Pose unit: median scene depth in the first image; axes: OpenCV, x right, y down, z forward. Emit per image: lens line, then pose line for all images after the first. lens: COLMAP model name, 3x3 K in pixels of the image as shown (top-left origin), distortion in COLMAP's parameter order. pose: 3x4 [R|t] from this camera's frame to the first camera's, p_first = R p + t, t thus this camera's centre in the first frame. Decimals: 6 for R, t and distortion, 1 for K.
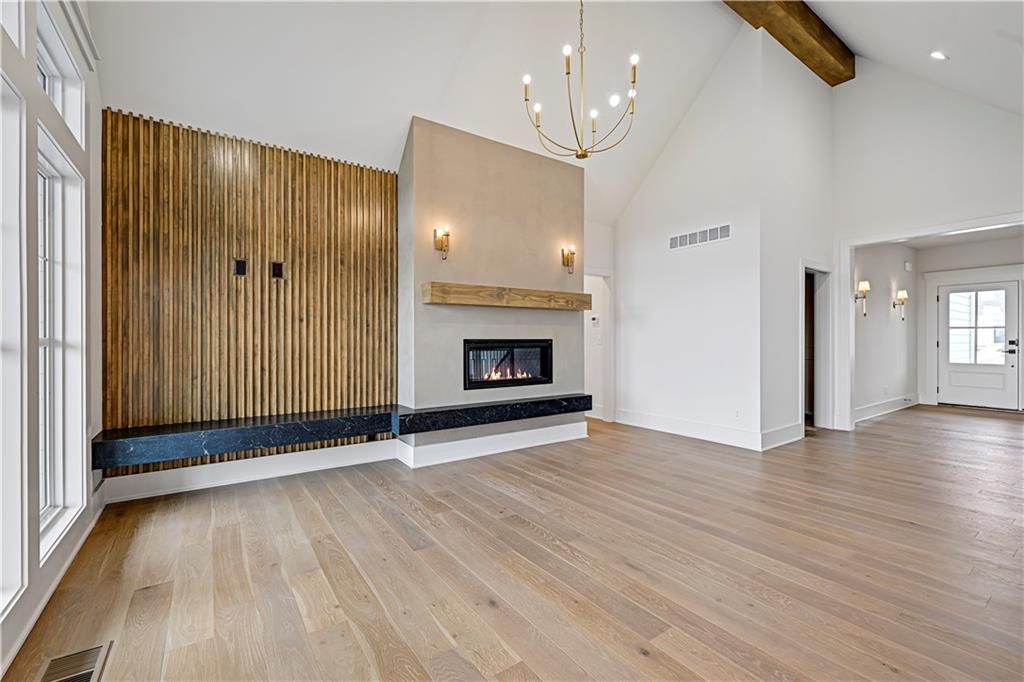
lens RADIAL K [[426.7, 0, 514.3], [0, 426.7, 342.8], [0, 0, 1]] dist [0.000452, 0.000125]
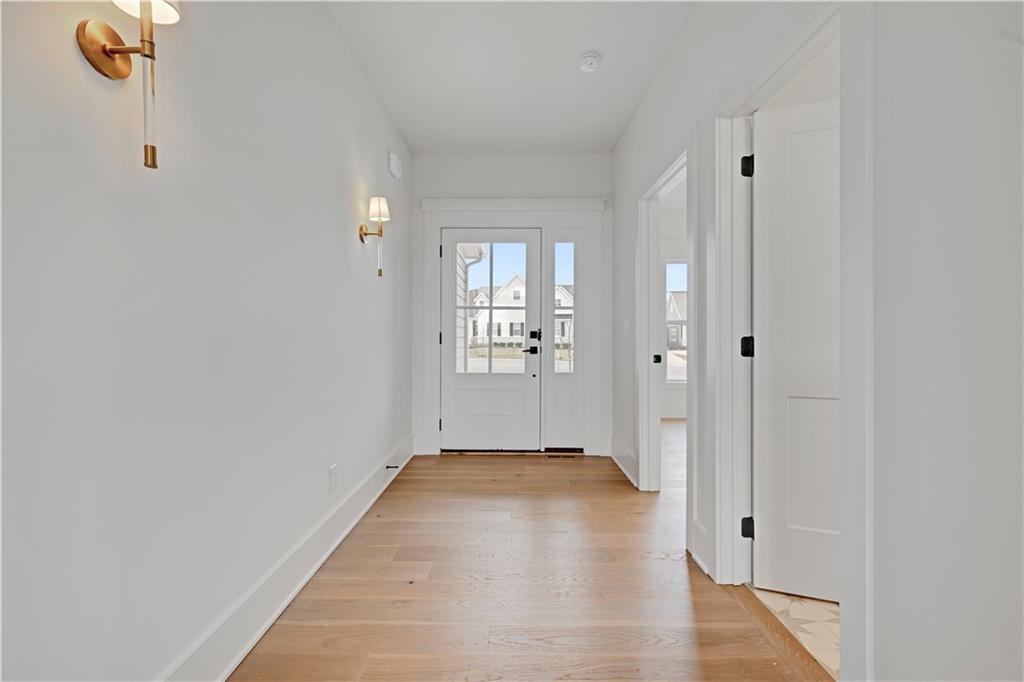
lens RADIAL K [[426.7, 0, 511.0], [0, 426.7, 339.0], [0, 0, 1]] dist [0.000452, 0.000125]
pose [[0.571998, 0.000063, 0.820255, 0.318963], [-0.001645, 0.999998, 0.001070, 0.002162], [-0.820253, -0.001962, 0.571997, 0.328314]]
